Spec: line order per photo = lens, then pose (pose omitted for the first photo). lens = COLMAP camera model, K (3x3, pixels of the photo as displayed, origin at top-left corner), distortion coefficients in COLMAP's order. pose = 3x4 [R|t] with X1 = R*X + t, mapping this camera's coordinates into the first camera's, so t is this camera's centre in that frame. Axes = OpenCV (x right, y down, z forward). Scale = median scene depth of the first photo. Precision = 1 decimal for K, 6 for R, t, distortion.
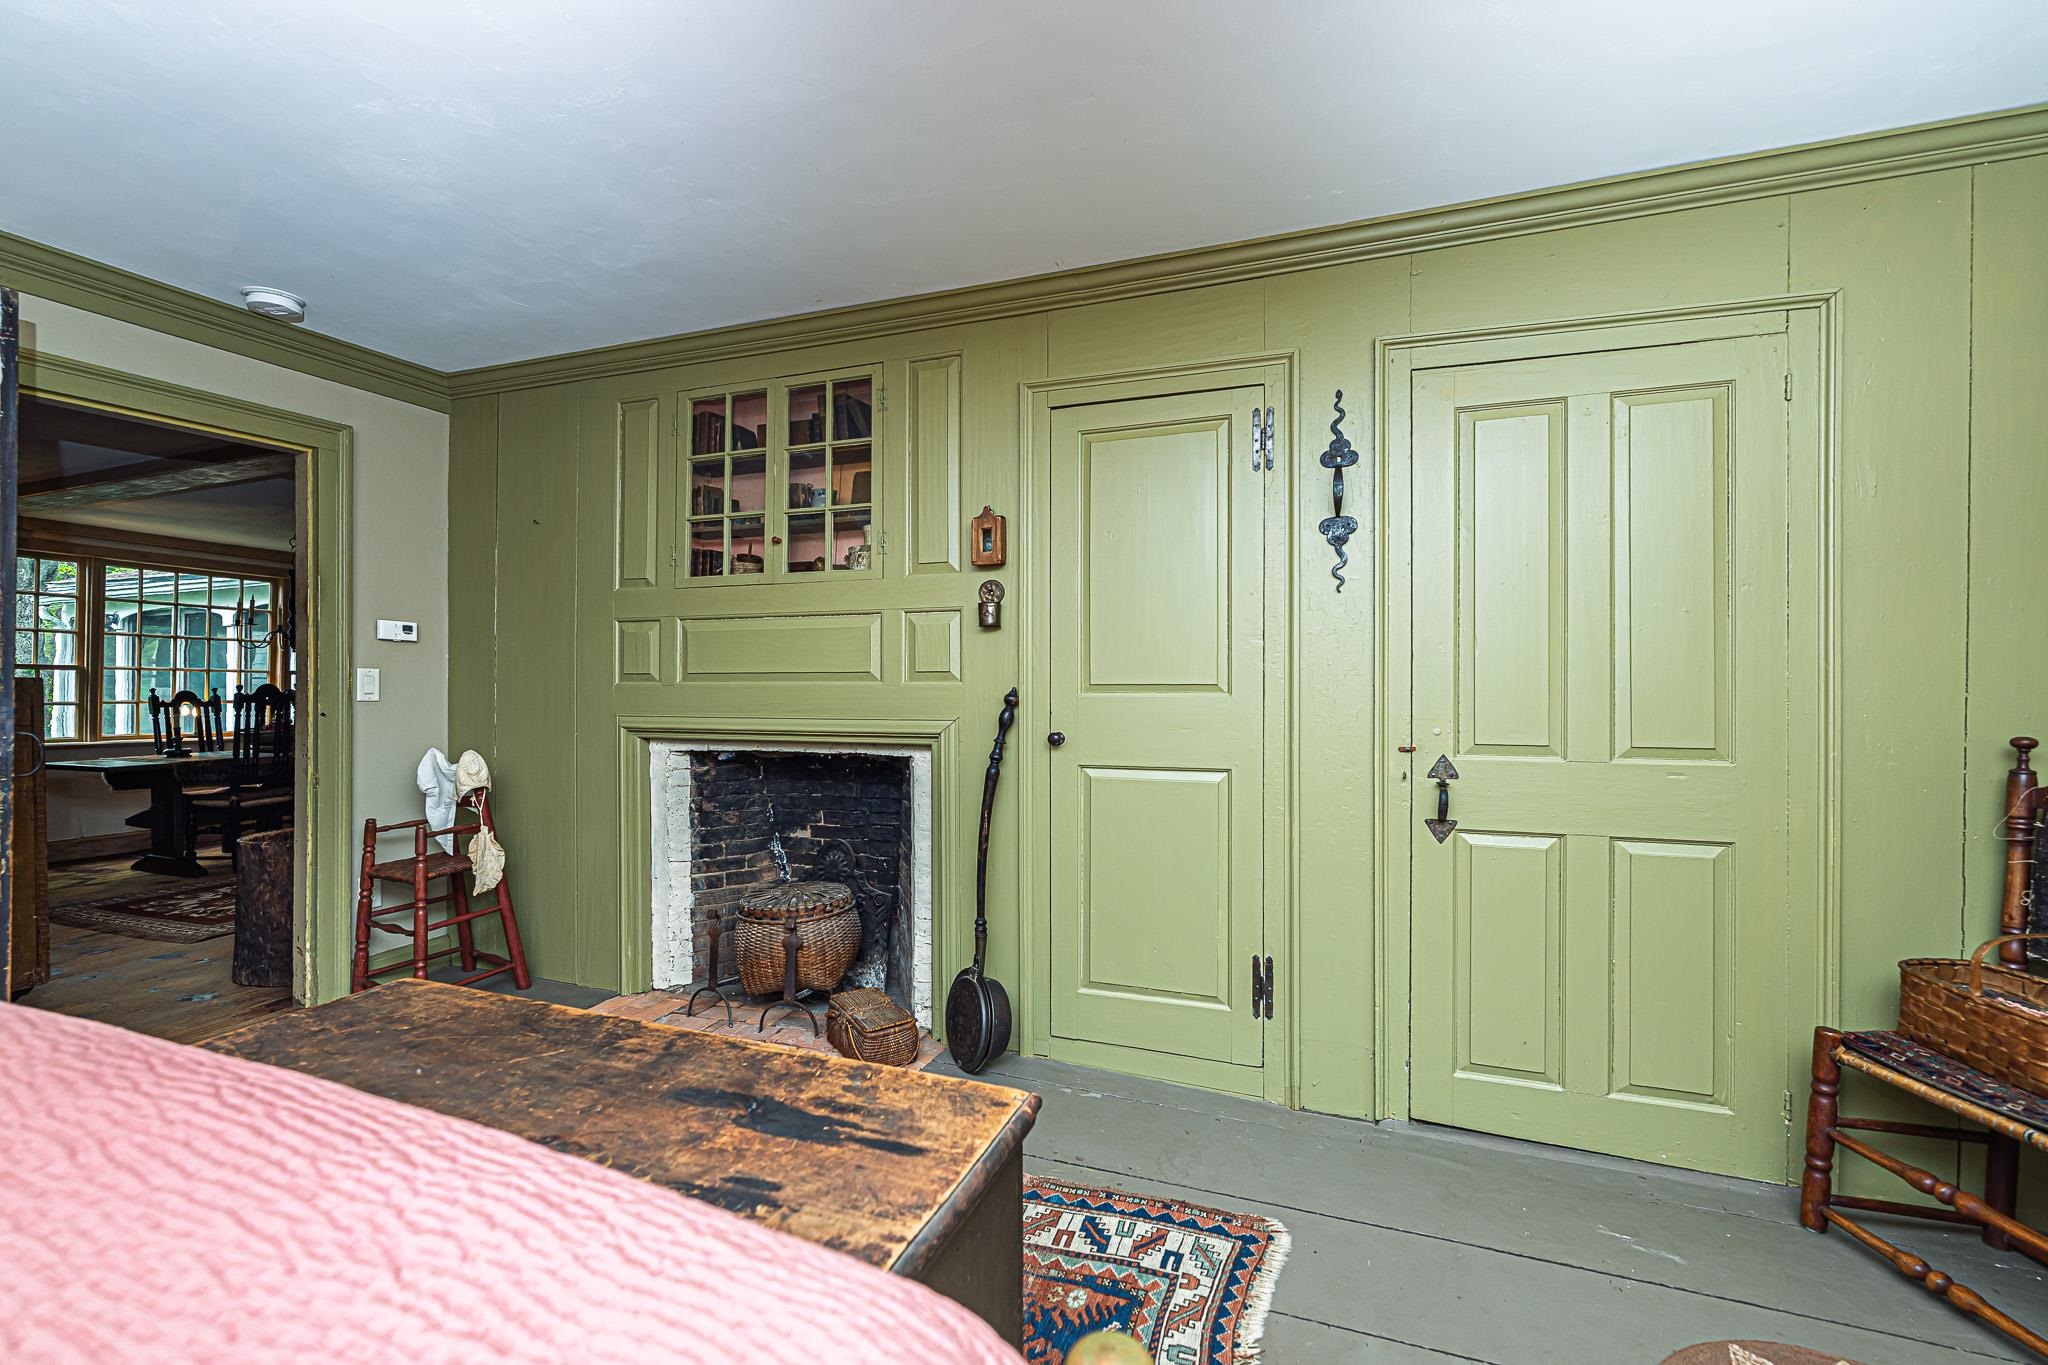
lens RADIAL K [[805.3, 0, 1086.6], [0, 805.3, 691.2], [0, 0, 1]] dist [-0.002316, -0.000175]
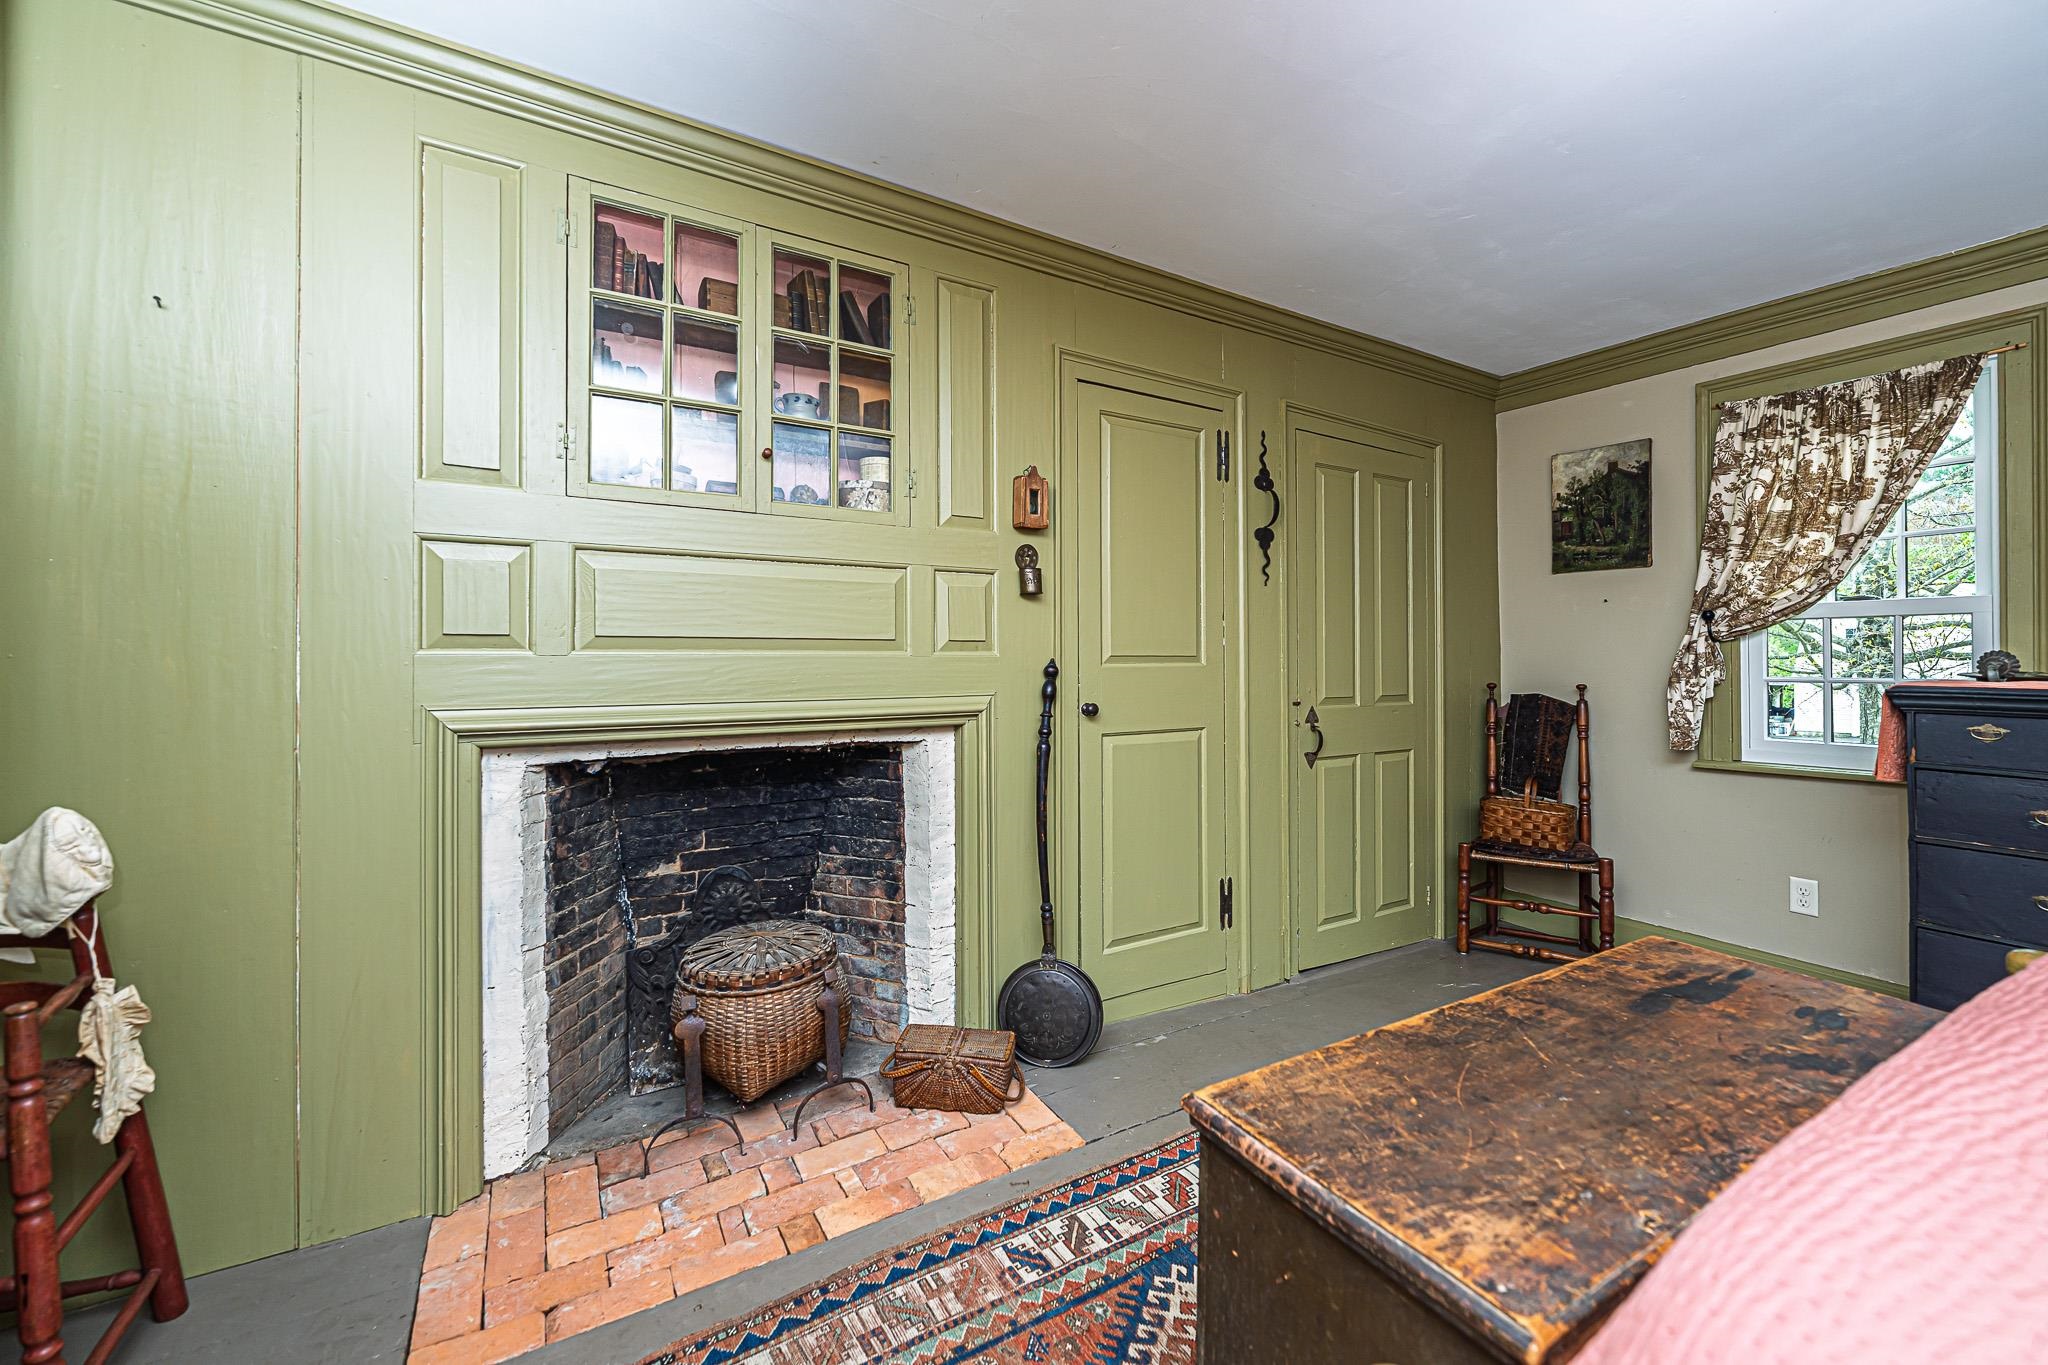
lens RADIAL K [[805.3, 0, 1025.6], [0, 805.3, 663.1], [0, 0, 1]] dist [-0.002316, -0.000175]
pose [[0.665463, -0.004611, 0.746416, -0.861913], [0.004605, 0.999987, 0.002072, -0.002009], [-0.746416, 0.002058, 0.665476, 0.394377]]
